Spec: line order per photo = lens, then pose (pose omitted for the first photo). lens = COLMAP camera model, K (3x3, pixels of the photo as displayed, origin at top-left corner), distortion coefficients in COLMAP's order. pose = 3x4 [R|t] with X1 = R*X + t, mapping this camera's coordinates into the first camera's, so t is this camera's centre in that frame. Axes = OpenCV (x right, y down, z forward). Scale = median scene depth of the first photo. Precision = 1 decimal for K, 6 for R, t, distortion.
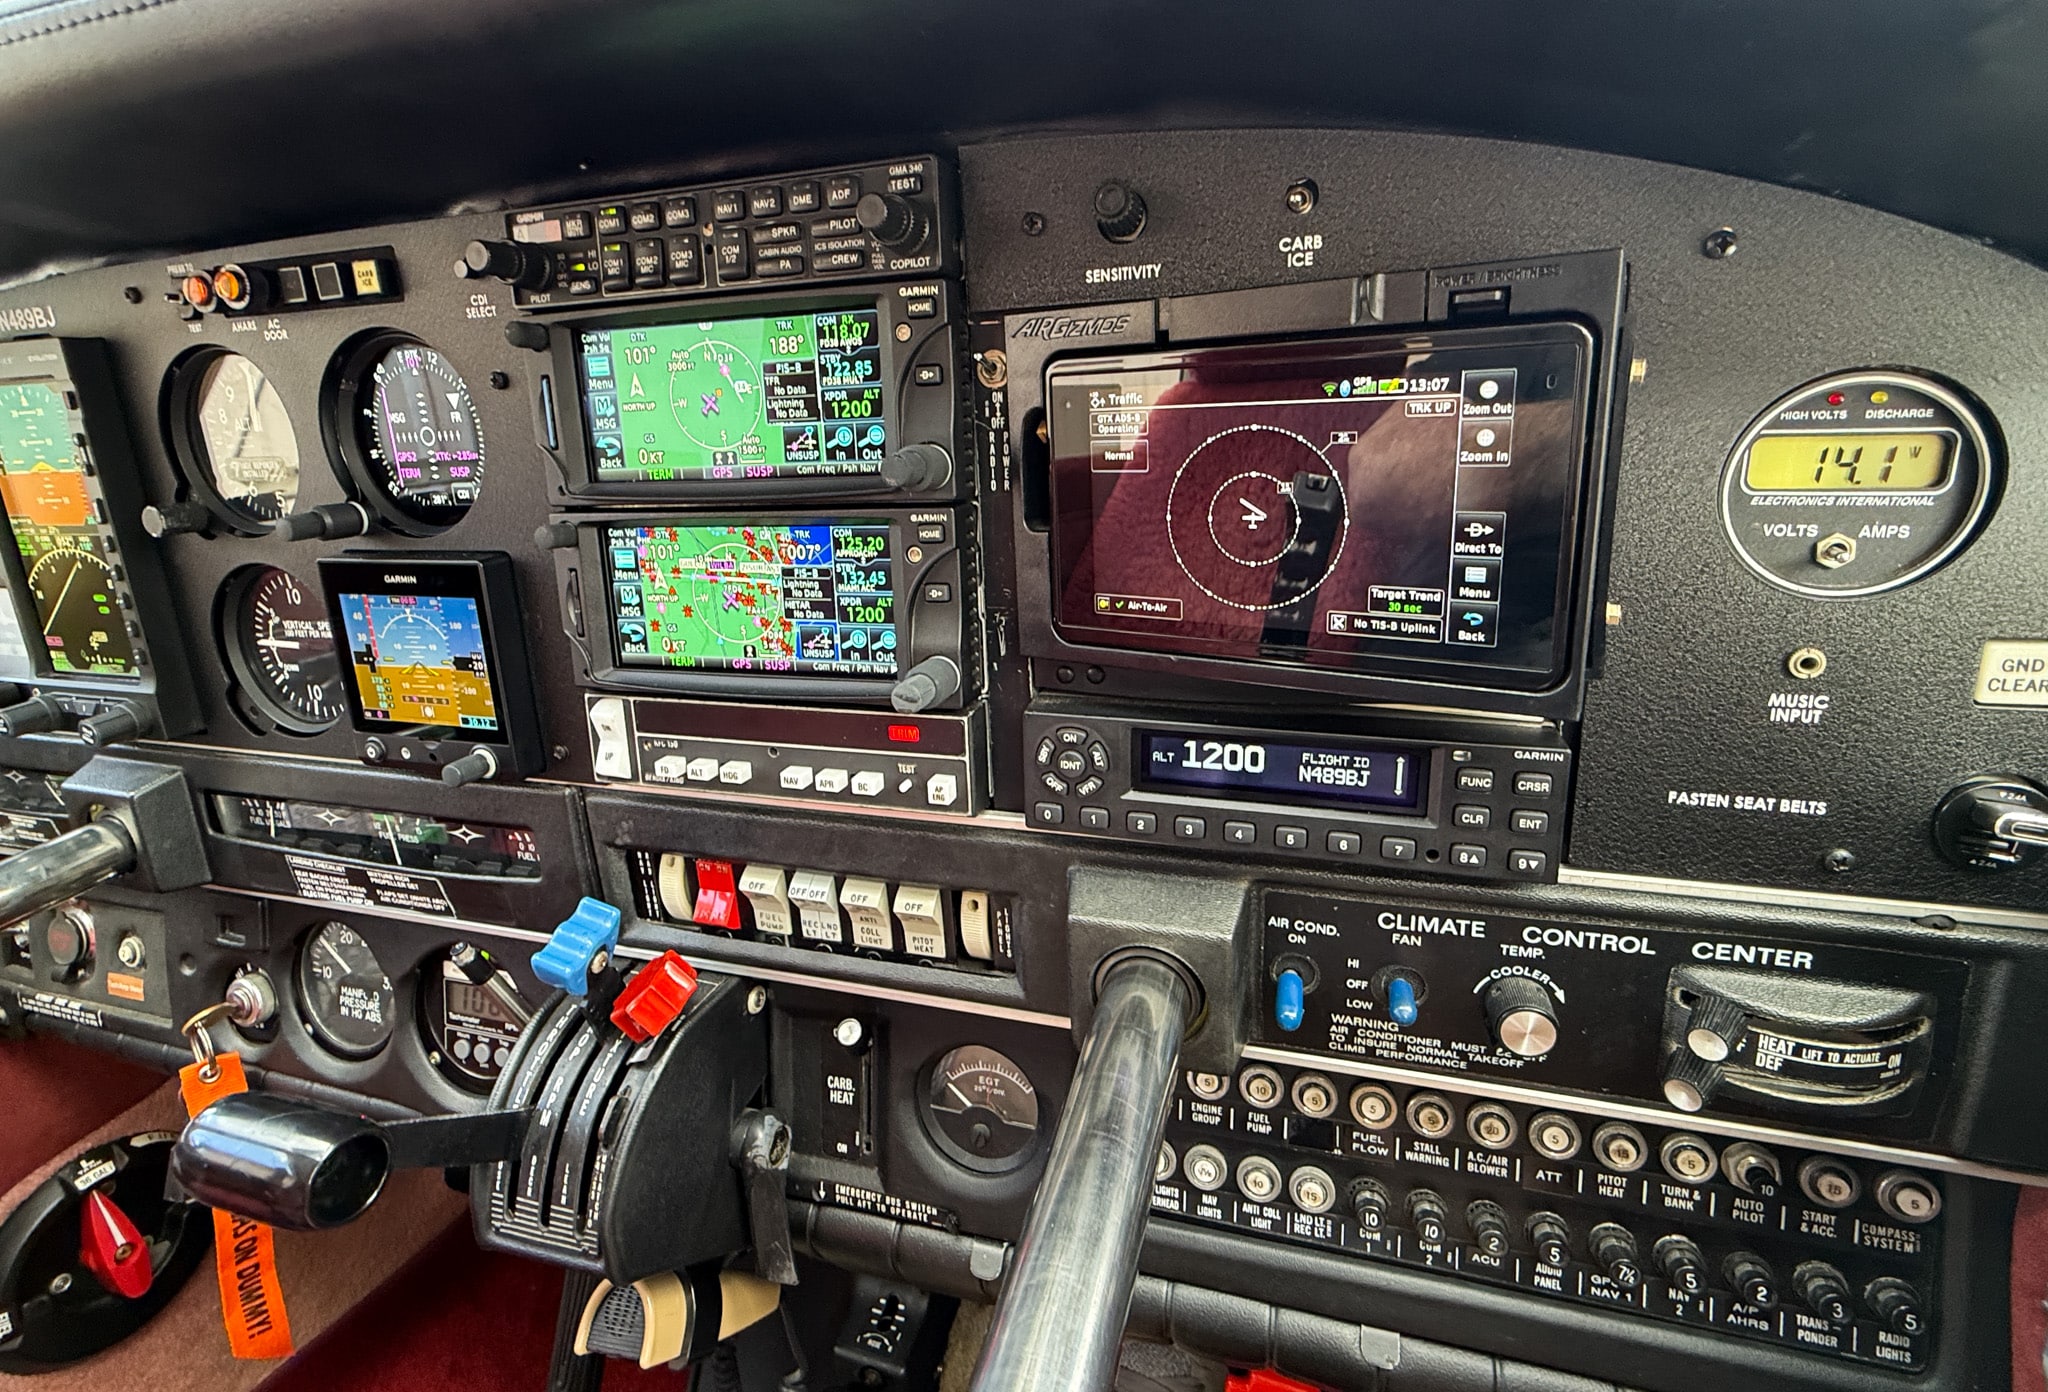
lens RADIAL K [[952.3, 0, 1016.9], [0, 952.3, 628.0], [0, 0, 1]] dist [0.000316, -0.000385]
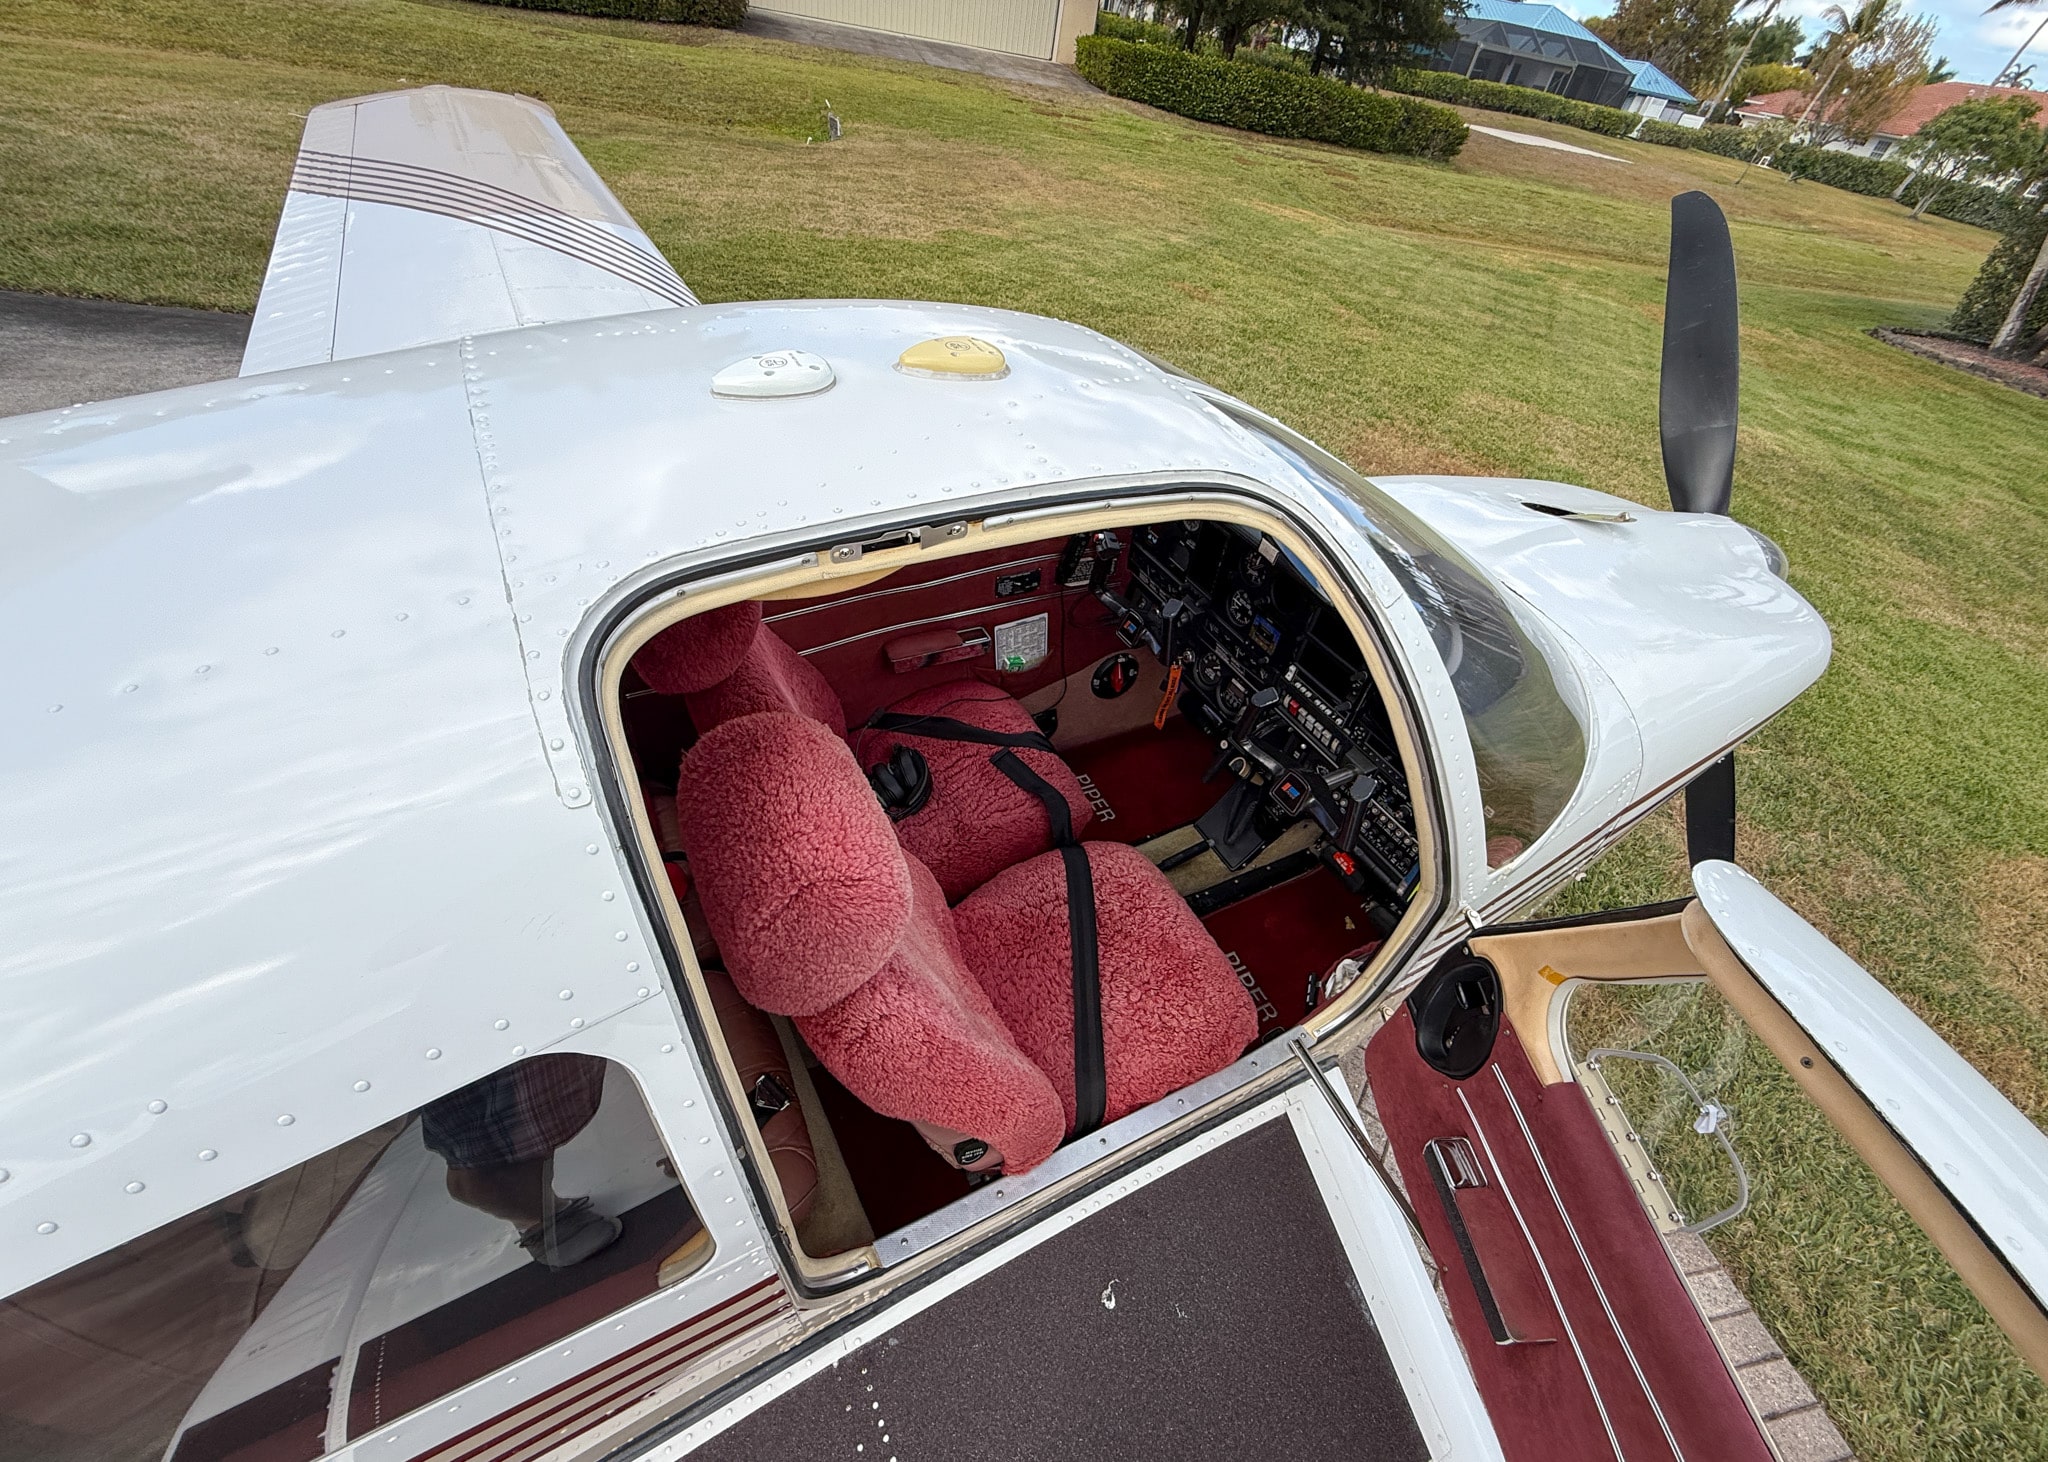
lens RADIAL K [[854.2, 0, 1020.9], [0, 854.2, 748.5], [0, 0, 1]] dist [-0.003414, -0.000363]
pose [[0.702638, 0.567820, -0.428813, 0.685041], [-0.297004, 0.781682, 0.548417, -1.529948], [0.646598, -0.257980, 0.717884, -3.065256]]
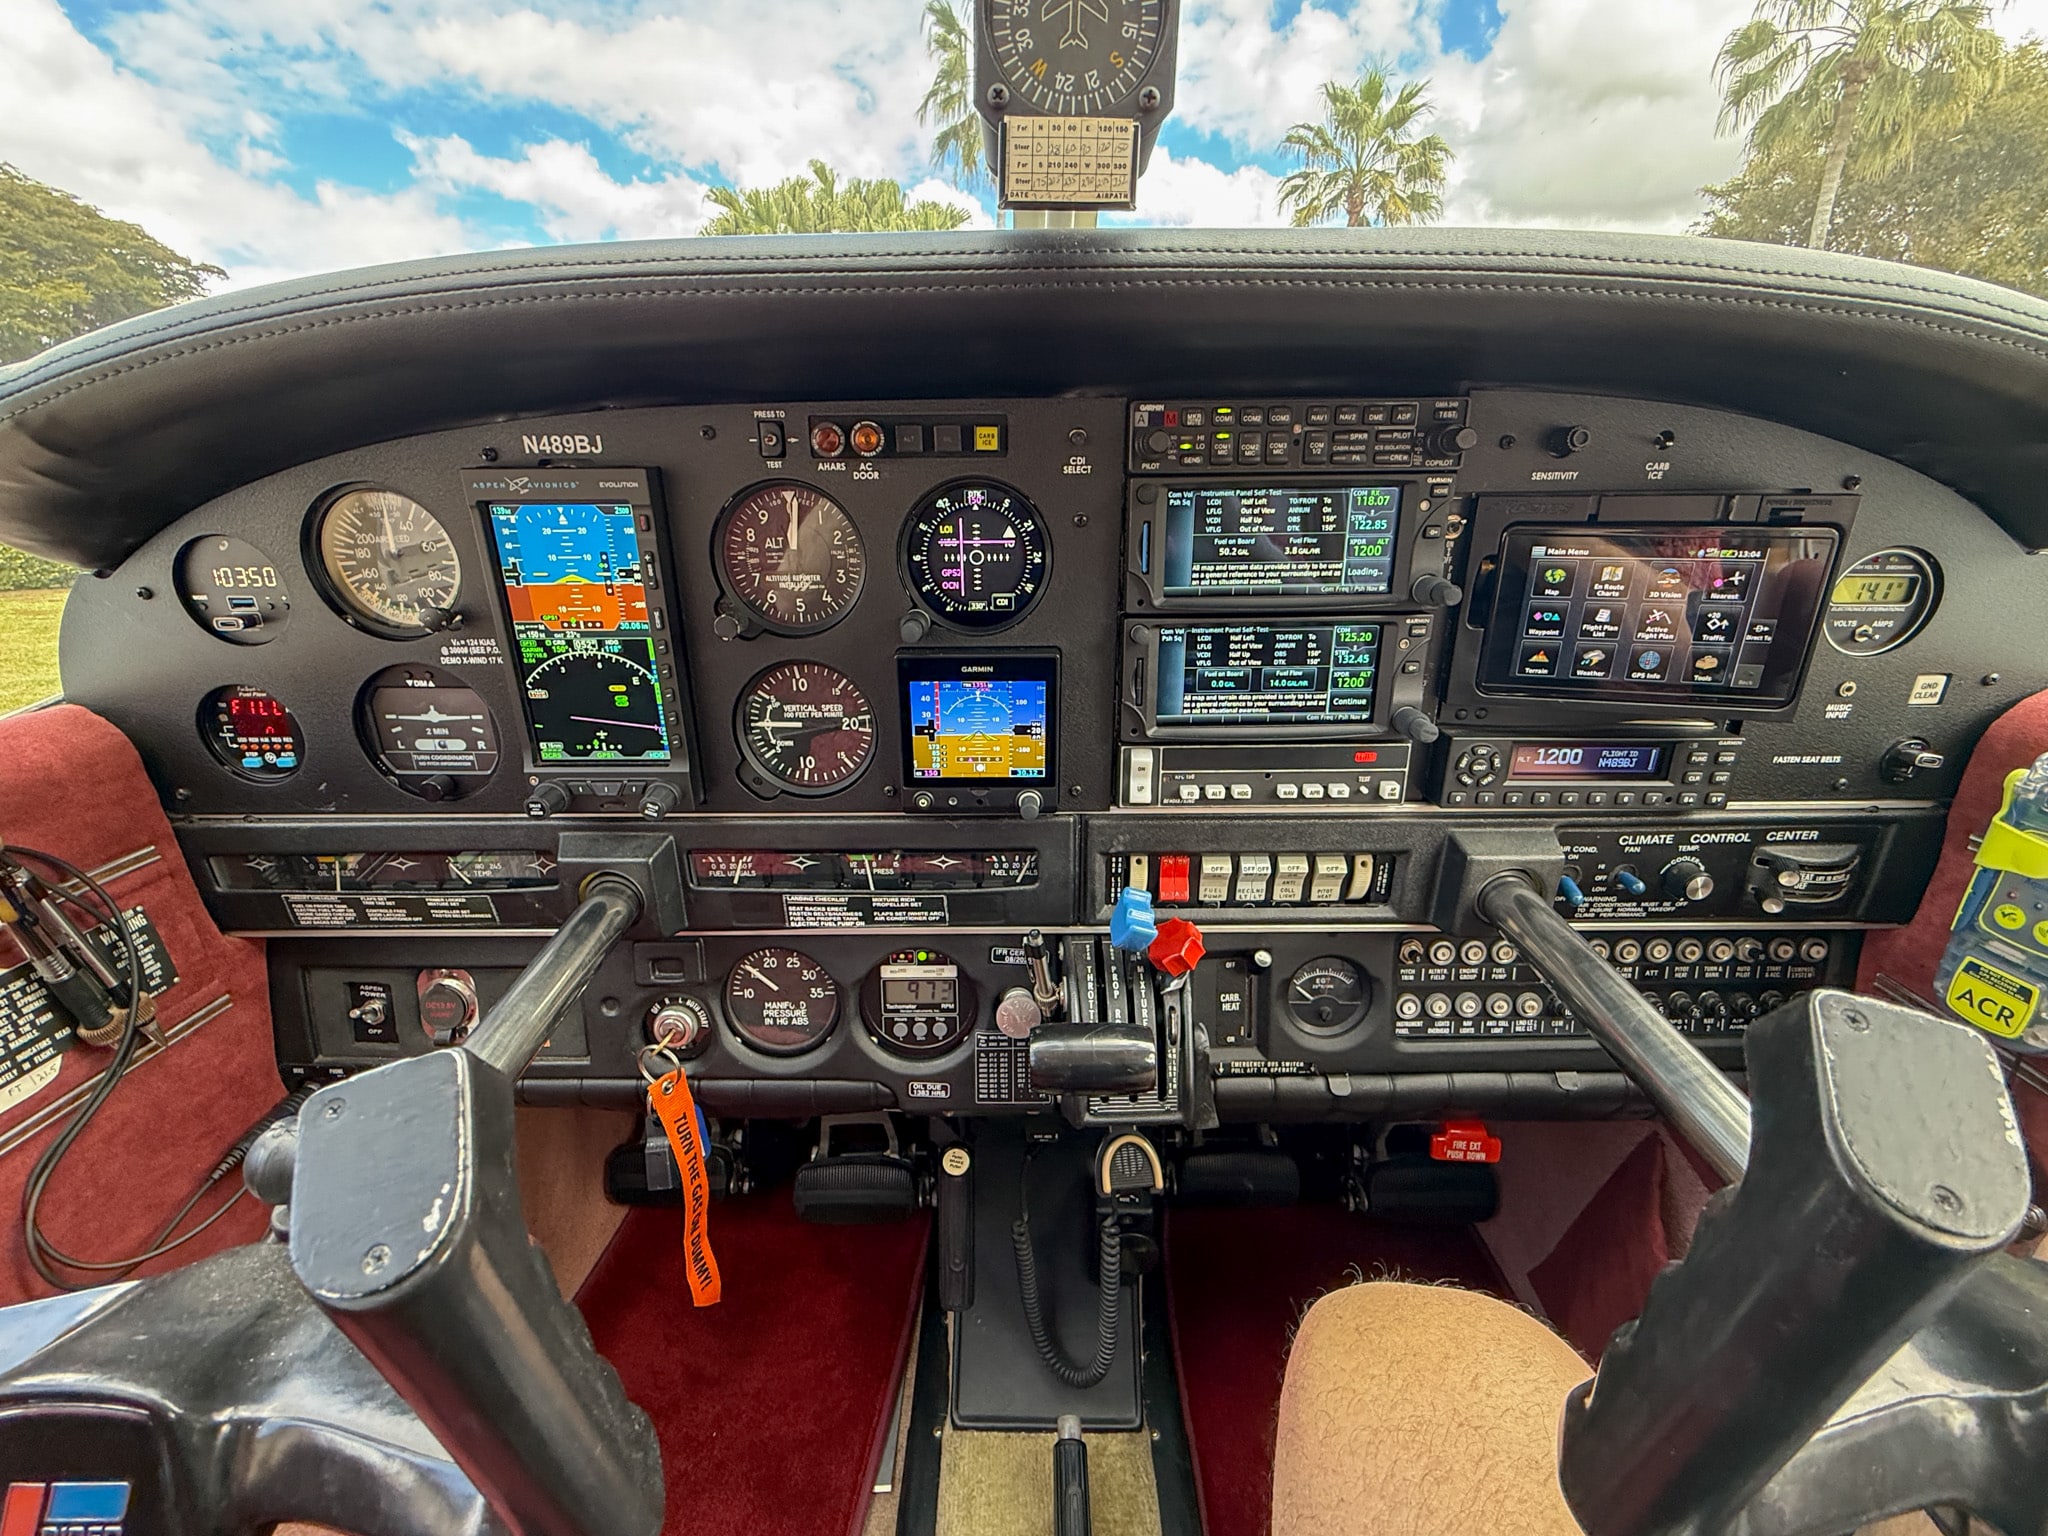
lens RADIAL K [[865.7, 0, 1018.2], [0, 865.7, 767.7], [0, 0, 1]] dist [0.000977, -0.000620]
pose [[0.954120, -0.068159, 0.291564, -0.948582], [0.038239, 0.993511, 0.107120, -0.041419], [-0.296973, -0.091056, 0.950534, -0.172304]]
